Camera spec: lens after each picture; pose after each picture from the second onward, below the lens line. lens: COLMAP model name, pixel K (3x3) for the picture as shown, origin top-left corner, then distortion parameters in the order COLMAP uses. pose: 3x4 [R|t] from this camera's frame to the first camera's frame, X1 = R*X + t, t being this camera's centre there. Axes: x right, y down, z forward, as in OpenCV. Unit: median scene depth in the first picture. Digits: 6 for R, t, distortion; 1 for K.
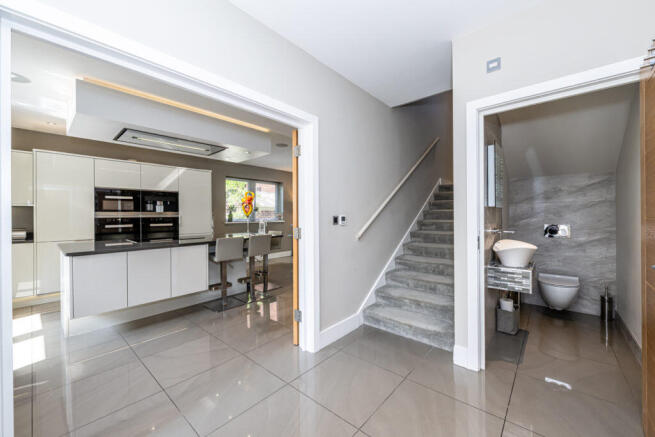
lens RADIAL K [[262.0, 0, 324.9], [0, 262.0, 216.4], [0, 0, 1]] dist [0.001573, 0.000217]
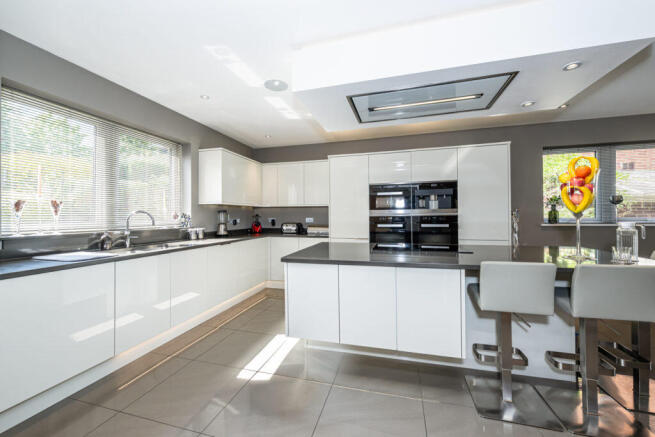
lens RADIAL K [[262.0, 0, 324.9], [0, 262.0, 216.4], [0, 0, 1]] dist [0.001573, 0.000217]
pose [[0.444973, 0.003401, -0.895537, -0.080390], [0.003515, 0.999978, 0.005544, -0.000018], [0.895537, -0.005614, 0.444952, 0.381365]]
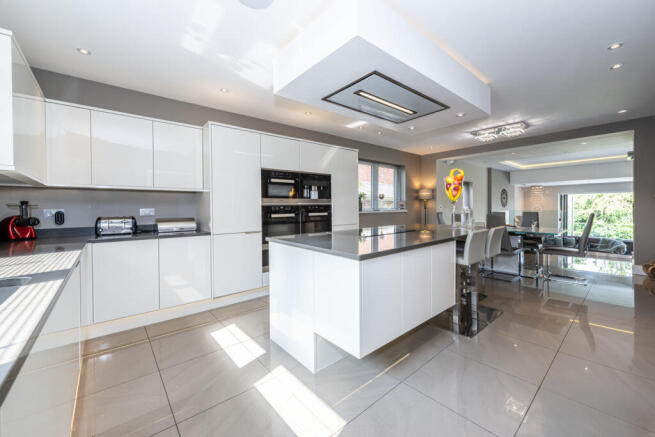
lens RADIAL K [[262.0, 0, 324.9], [0, 262.0, 216.4], [0, 0, 1]] dist [0.001573, 0.000217]
pose [[0.990376, 0.000025, -0.138401, -0.503819], [0.004503, 0.999465, 0.032401, 0.012822], [0.138328, -0.032713, 0.989846, 0.180471]]
